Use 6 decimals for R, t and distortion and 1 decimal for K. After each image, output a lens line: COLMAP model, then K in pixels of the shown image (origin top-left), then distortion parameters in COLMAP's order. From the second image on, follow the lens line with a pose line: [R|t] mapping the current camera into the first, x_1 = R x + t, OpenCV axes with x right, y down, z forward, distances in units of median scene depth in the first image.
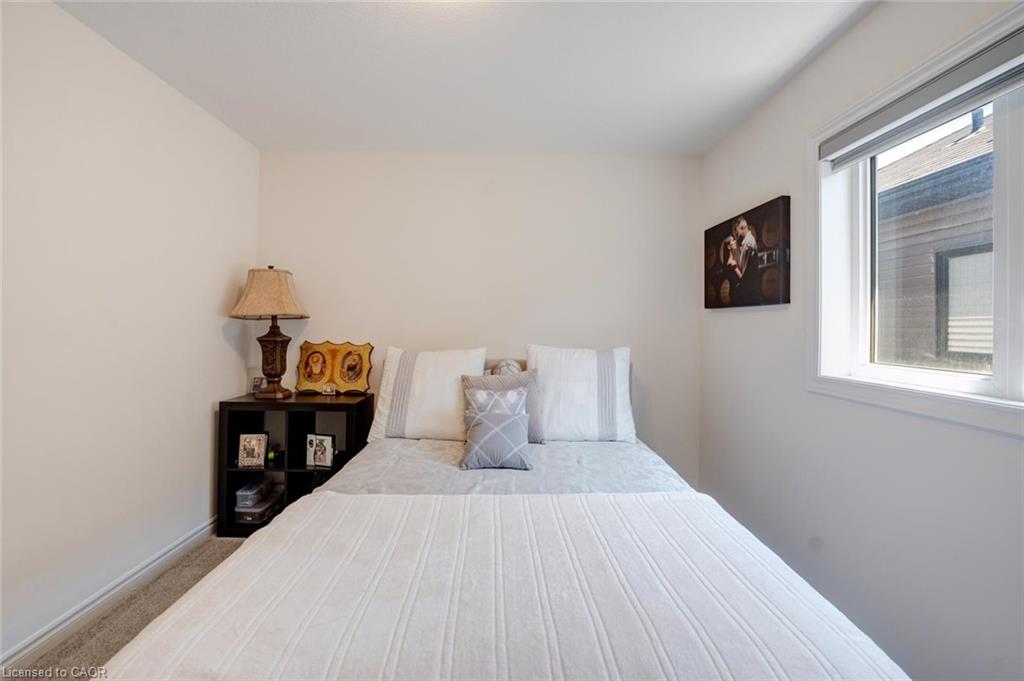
lens RADIAL K [[423.1, 0, 511.3], [0, 423.1, 319.1], [0, 0, 1]] dist [0.000163, 0.000043]
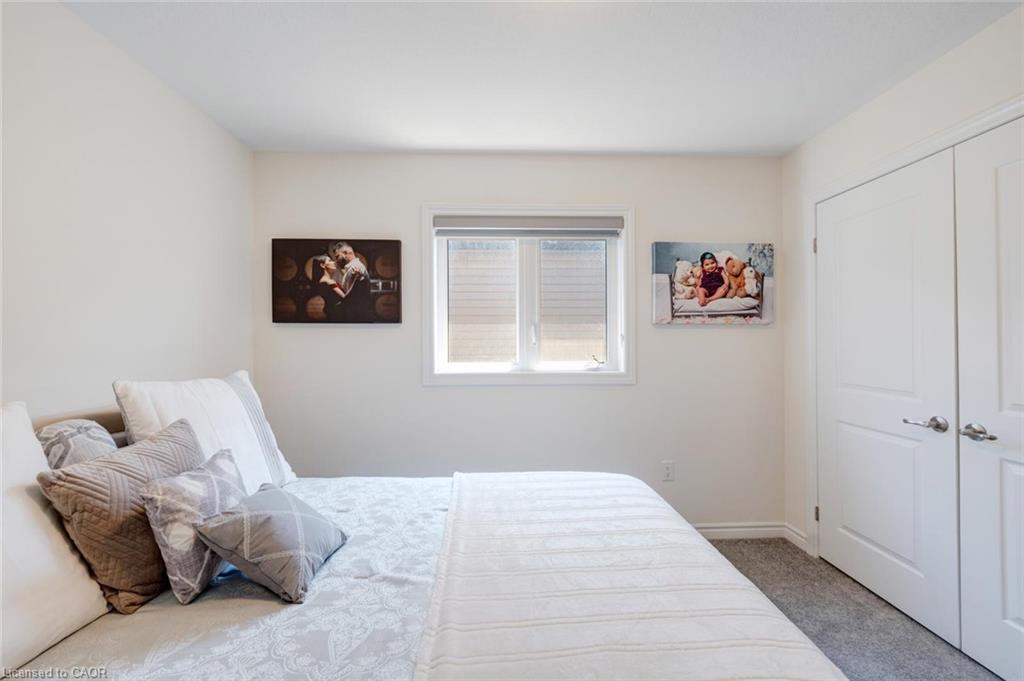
lens RADIAL K [[419.4, 0, 510.0], [0, 419.4, 337.0], [0, 0, 1]] dist [-0.020408, 0.000140]
pose [[-0.063752, -0.001179, 0.997965, -0.589227], [-0.006198, 0.999980, 0.000785, 0.001971], [-0.997947, -0.006136, -0.063758, 0.657052]]
